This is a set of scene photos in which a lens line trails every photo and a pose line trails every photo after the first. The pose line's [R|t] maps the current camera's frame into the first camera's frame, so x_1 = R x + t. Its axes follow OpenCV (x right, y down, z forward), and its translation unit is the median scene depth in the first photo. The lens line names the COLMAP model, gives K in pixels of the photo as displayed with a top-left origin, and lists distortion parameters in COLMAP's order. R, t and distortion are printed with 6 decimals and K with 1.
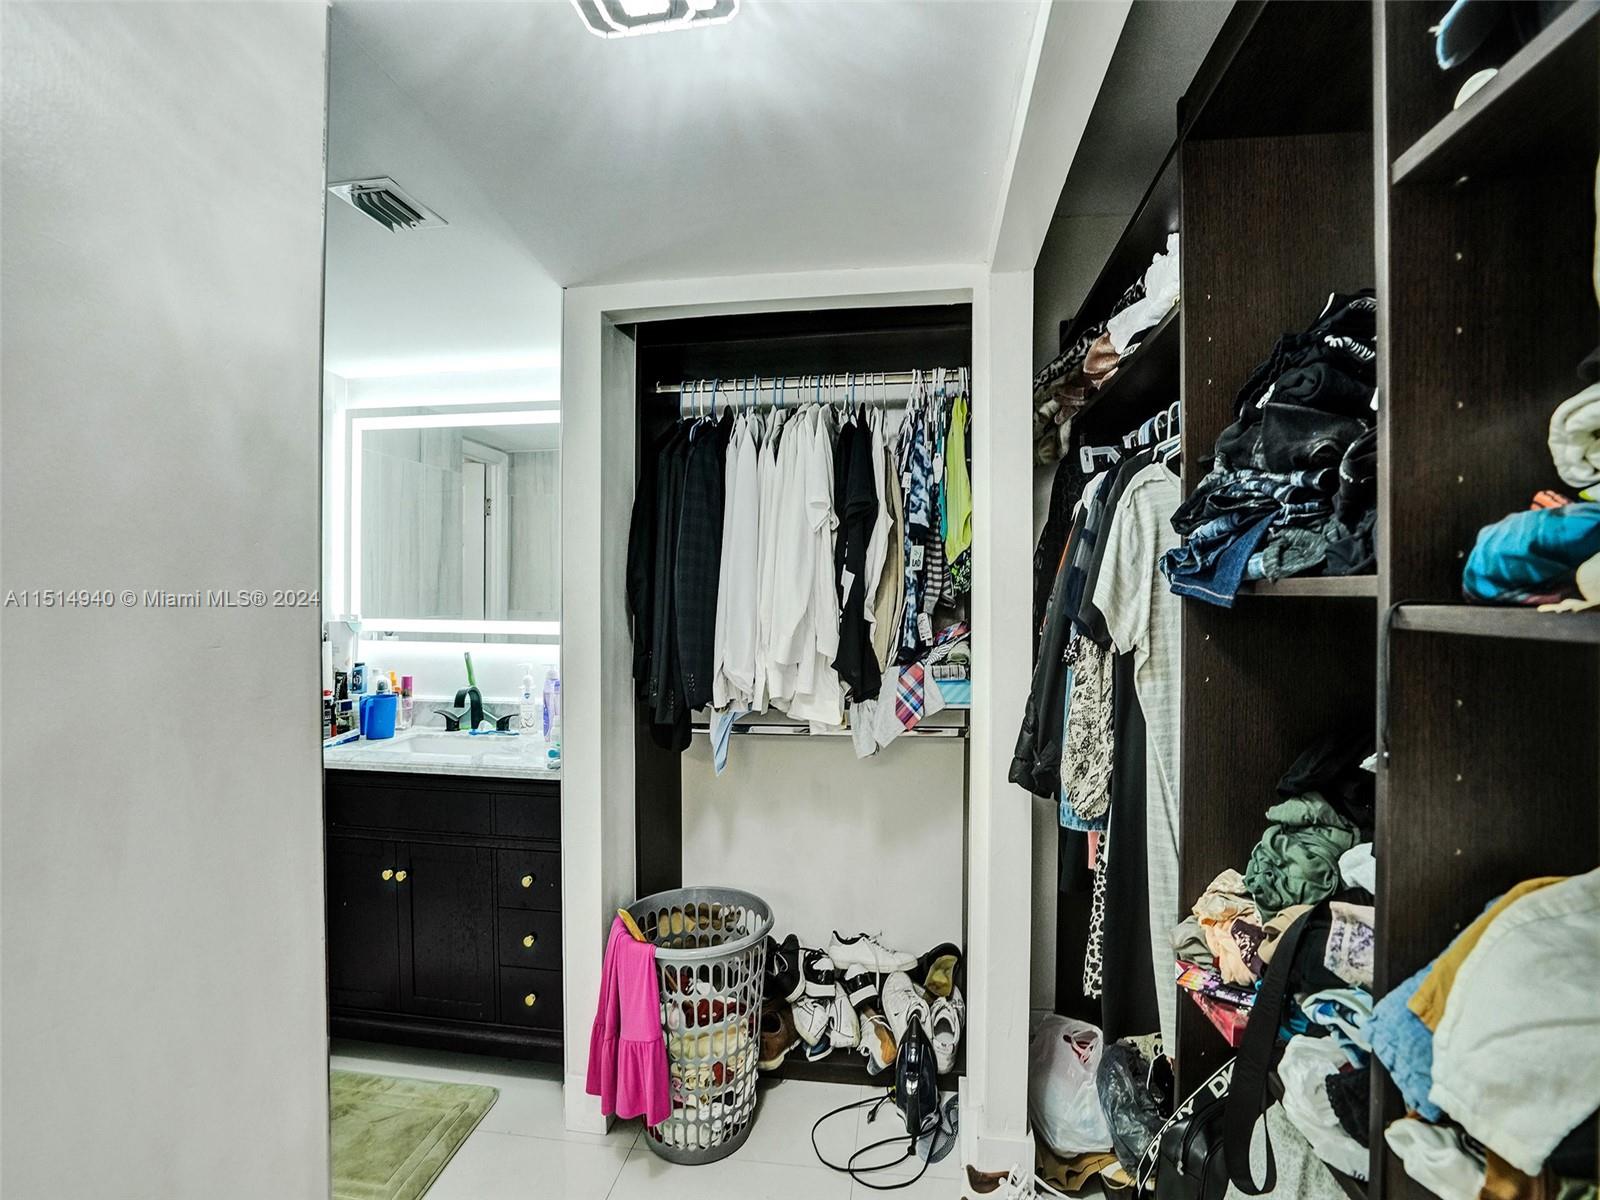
lens RADIAL K [[766.3, 0, 791.7], [0, 766.3, 598.3], [0, 0, 1]] dist [-0.043639, 0.009216]
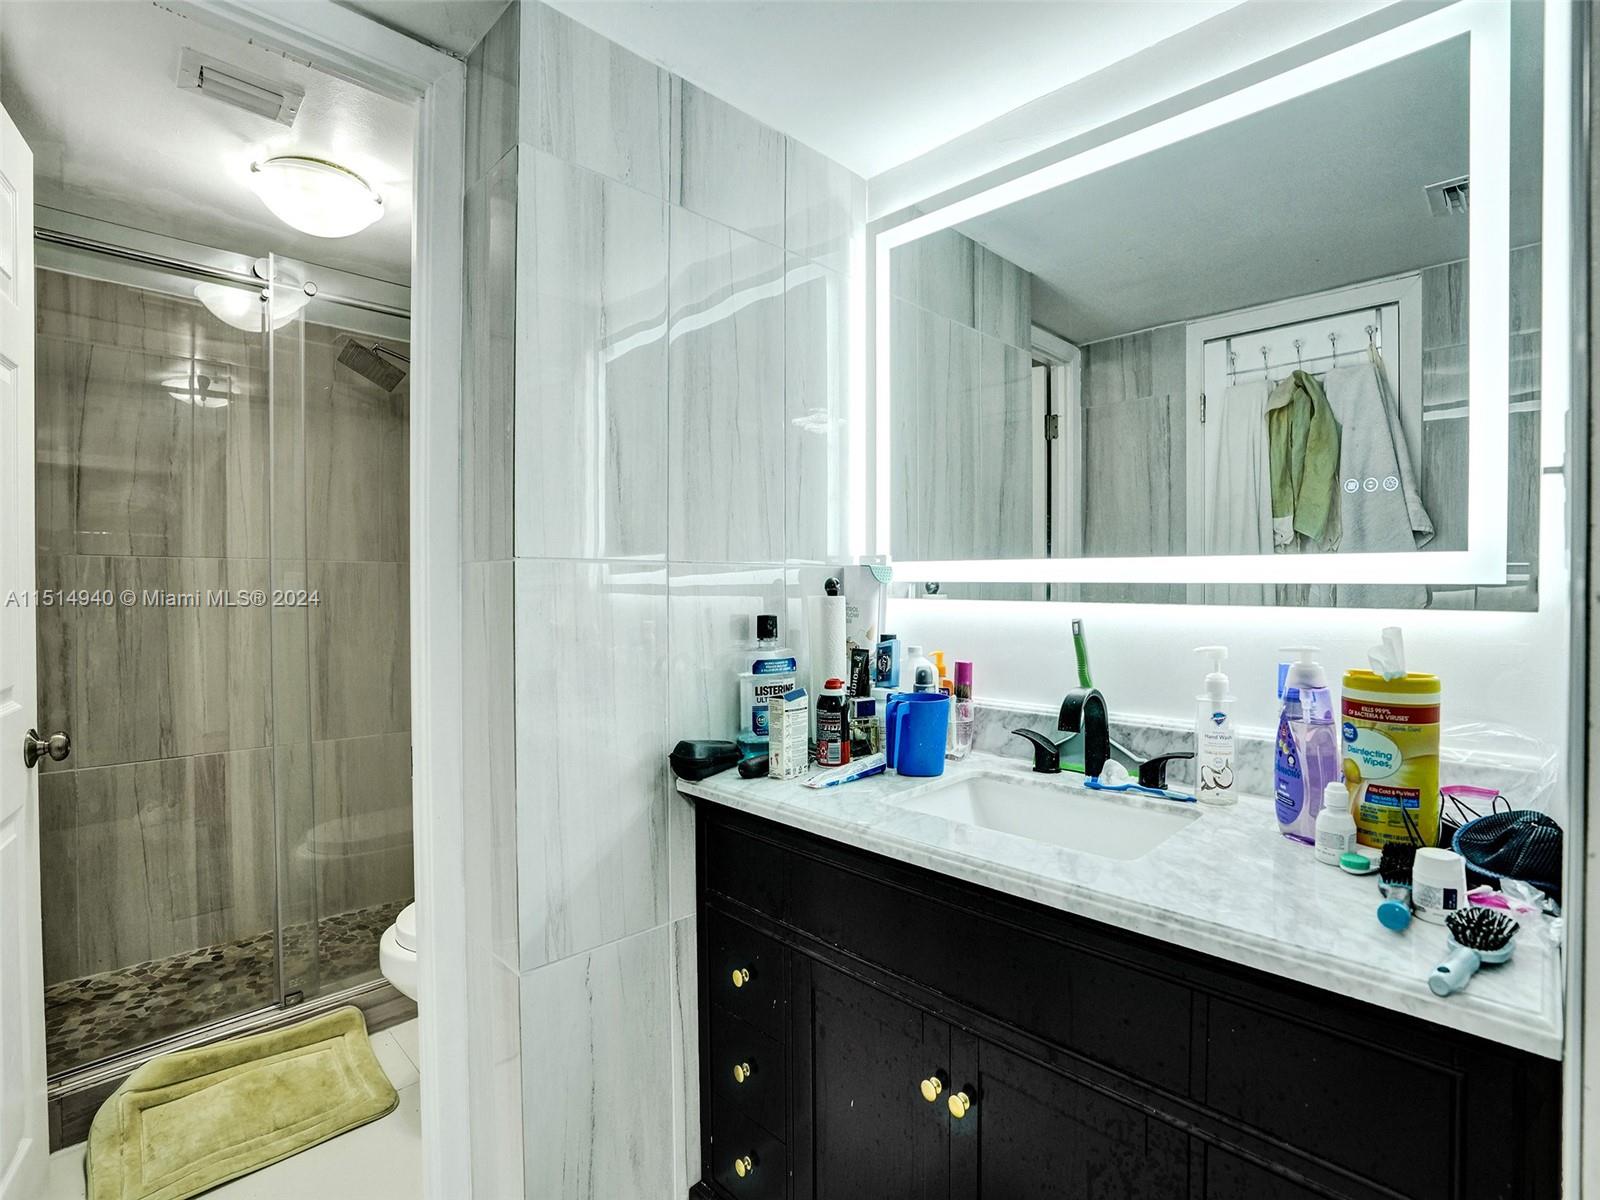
lens RADIAL K [[766.3, 0, 815.0], [0, 766.3, 594.7], [0, 0, 1]] dist [-0.043639, 0.009216]
pose [[0.810484, 0.002605, -0.585754, -0.329389], [0.001354, 0.999979, 0.006321, 0.061735], [0.585759, -0.005916, 0.810464, 0.592870]]
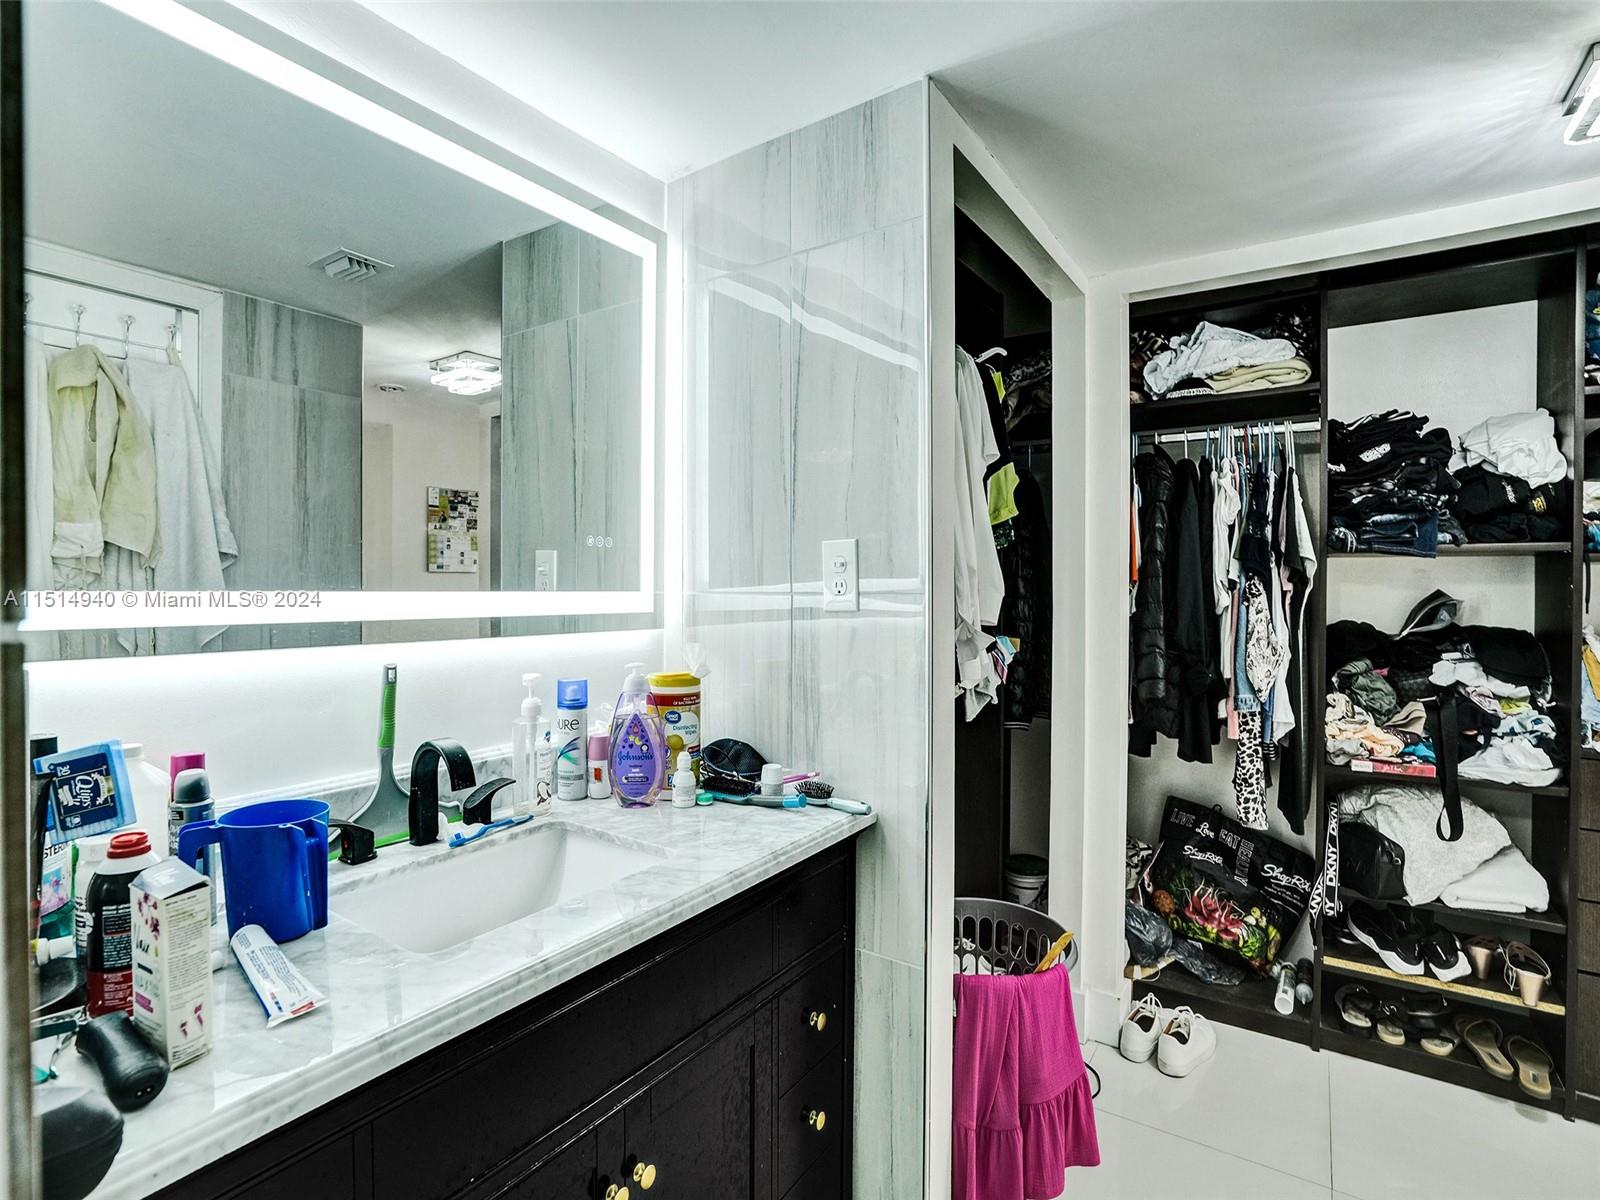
lens RADIAL K [[813.8, 0, 794.3], [0, 813.8, 600.9], [0, 0, 1]] dist [-0.043033, 0.004357]
pose [[0.415066, -0.012162, 0.909710, -0.896969], [0.002744, 0.999923, 0.012116, 0.038639], [-0.909787, -0.002533, 0.415067, 0.743375]]
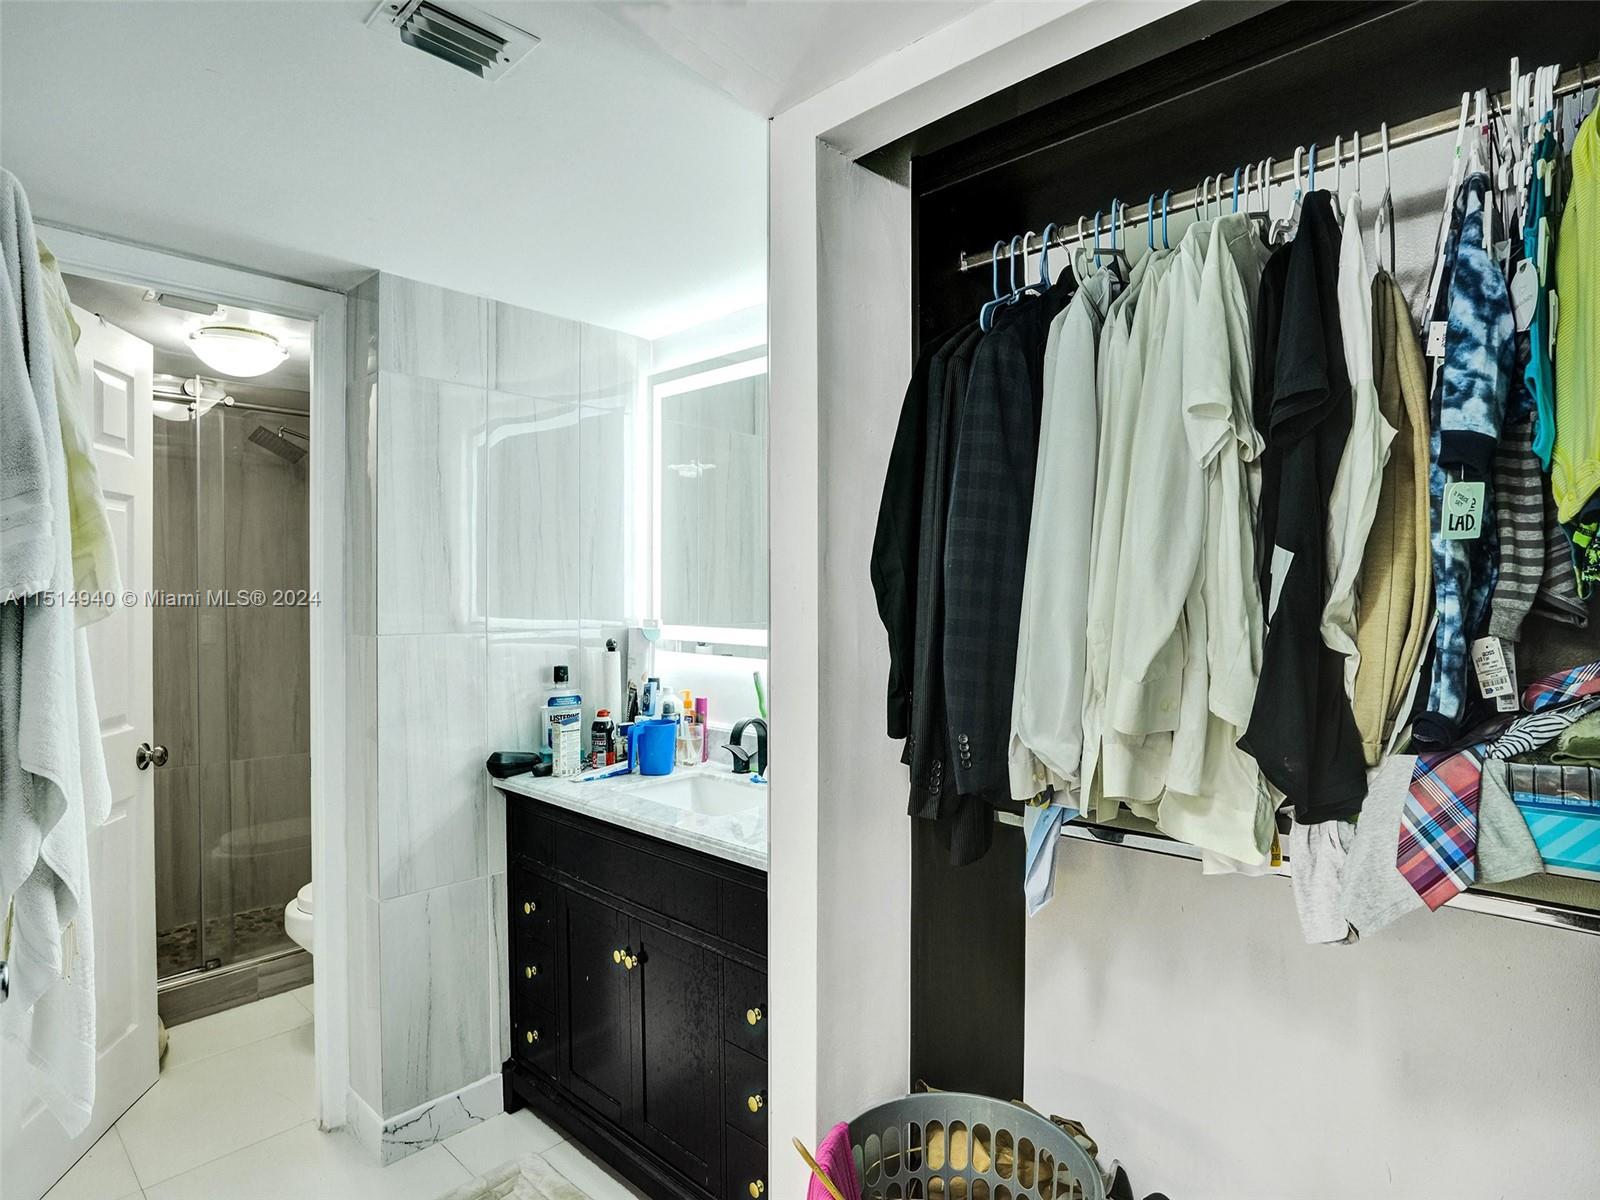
lens RADIAL K [[866.9, 0, 805.9], [0, 866.9, 599.9], [0, 0, 1]] dist [-0.033778, 0.011673]
pose [[0.828329, 0.001299, -0.560240, 0.120942], [-0.000087, 0.999998, 0.002191, -0.003046], [0.560242, -0.001767, 0.828327, 0.375523]]
